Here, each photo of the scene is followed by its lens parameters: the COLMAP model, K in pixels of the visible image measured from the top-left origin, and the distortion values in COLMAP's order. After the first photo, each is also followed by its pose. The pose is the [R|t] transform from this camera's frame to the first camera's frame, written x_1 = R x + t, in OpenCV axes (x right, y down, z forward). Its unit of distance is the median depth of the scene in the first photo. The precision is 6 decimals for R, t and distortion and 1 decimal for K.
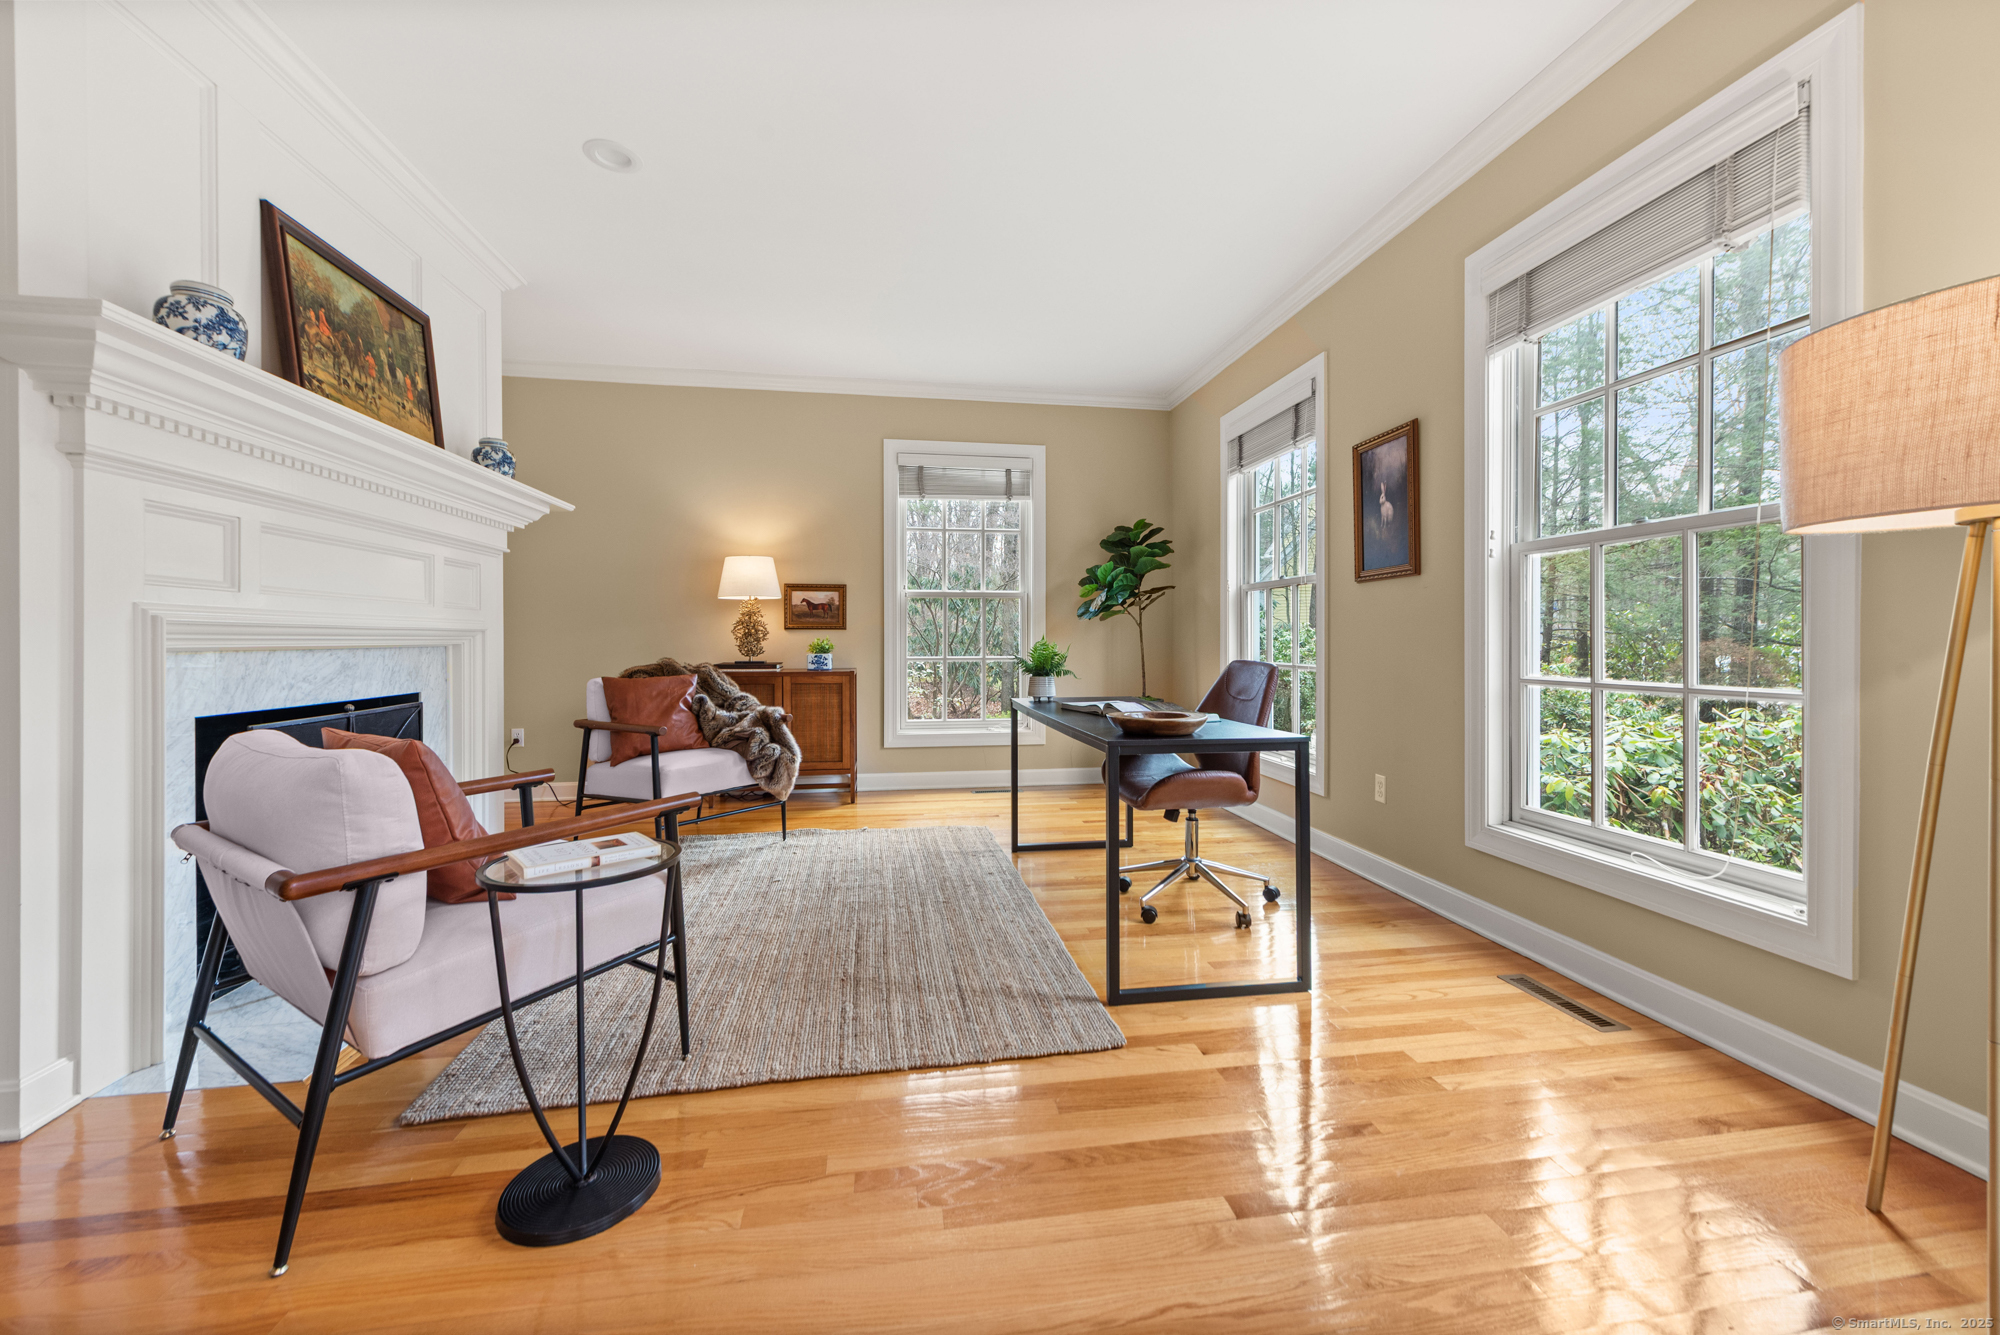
lens RADIAL K [[785.3, 0, 1004.3], [0, 785.3, 646.8], [0, 0, 1]] dist [0.006938, -0.000212]
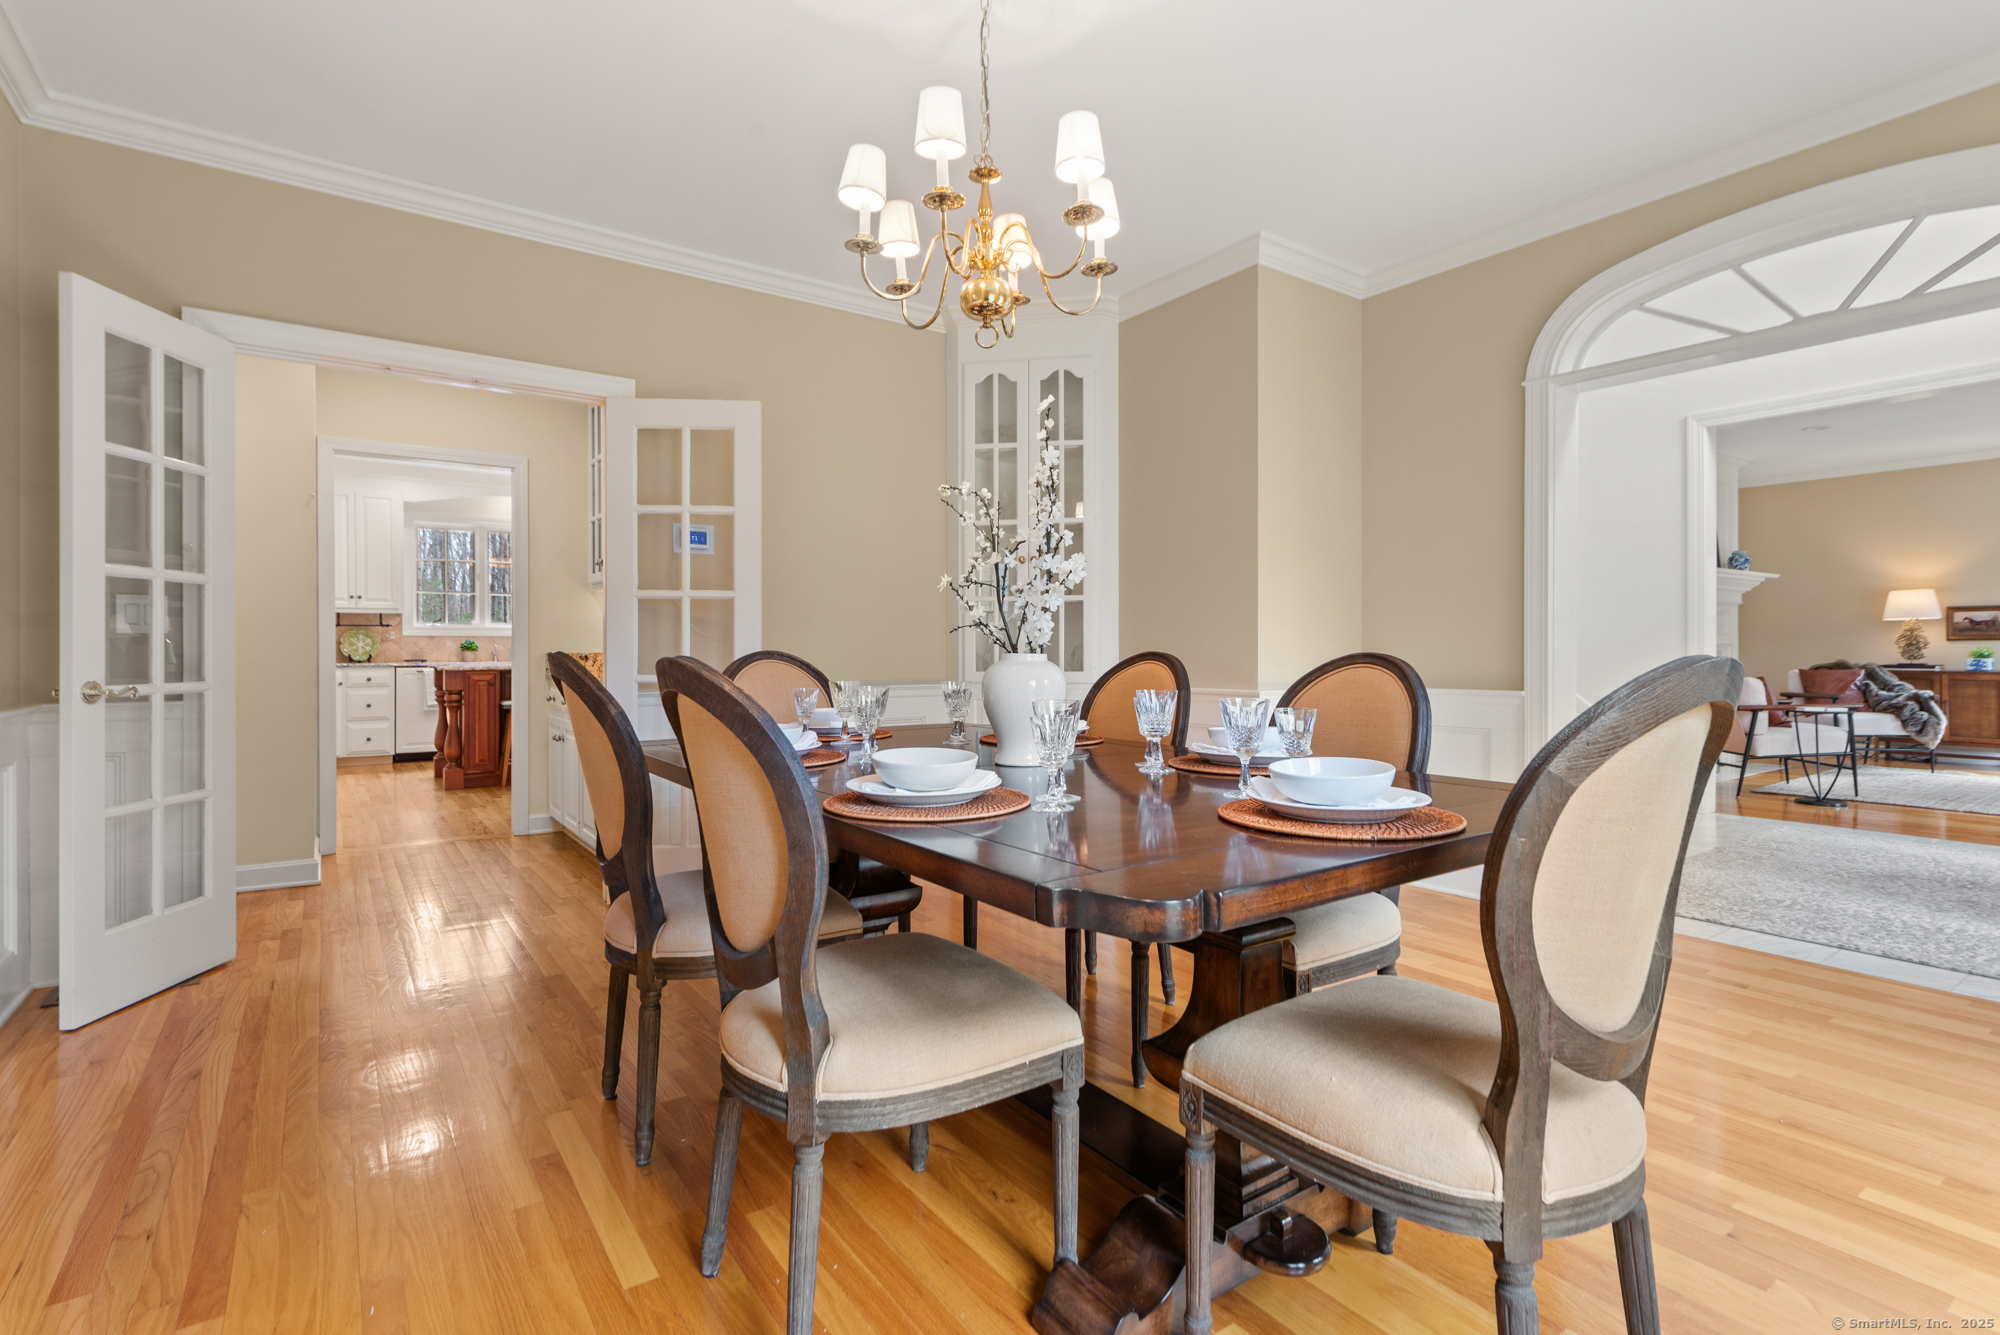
lens RADIAL K [[954.3, 0, 1002.0], [0, 954.3, 649.7], [0, 0, 1]] dist [0.004577, 0.000321]
pose [[0.444332, -0.000792, -0.895862, 0.631996], [-0.005894, 0.999975, -0.003808, 0.012374], [0.895843, 0.006972, 0.444317, -1.578009]]
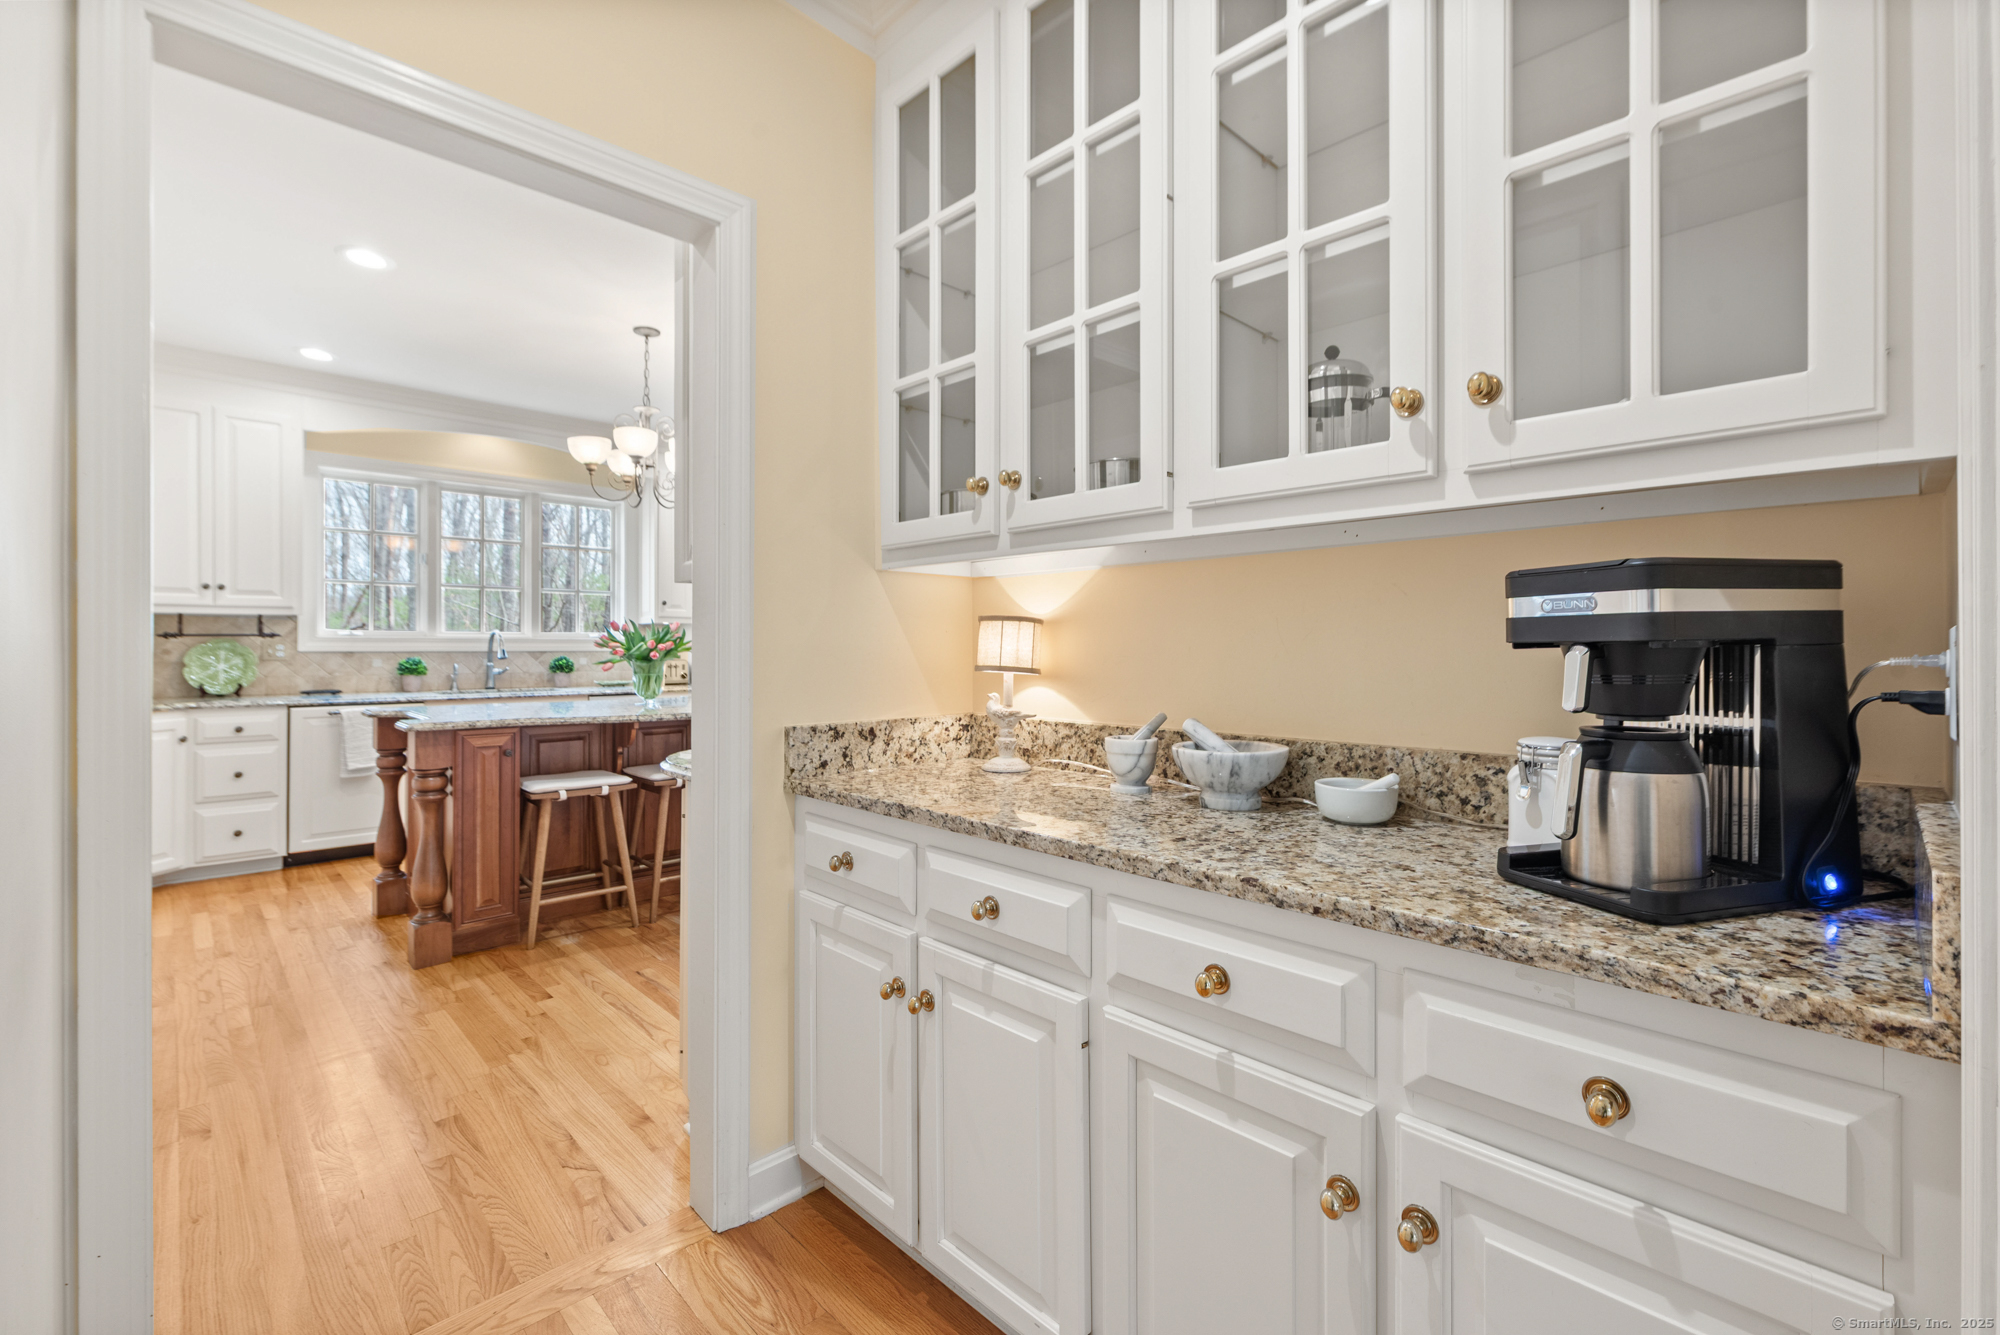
lens RADIAL K [[858.6, 0, 1001.4], [0, 858.6, 652.6], [0, 0, 1]] dist [-0.000473, -0.000307]
pose [[0.574472, 0.001285, -0.818523, -0.446415], [-0.007735, 0.999963, -0.003858, -0.023489], [0.818488, 0.008548, 0.574461, -1.727736]]
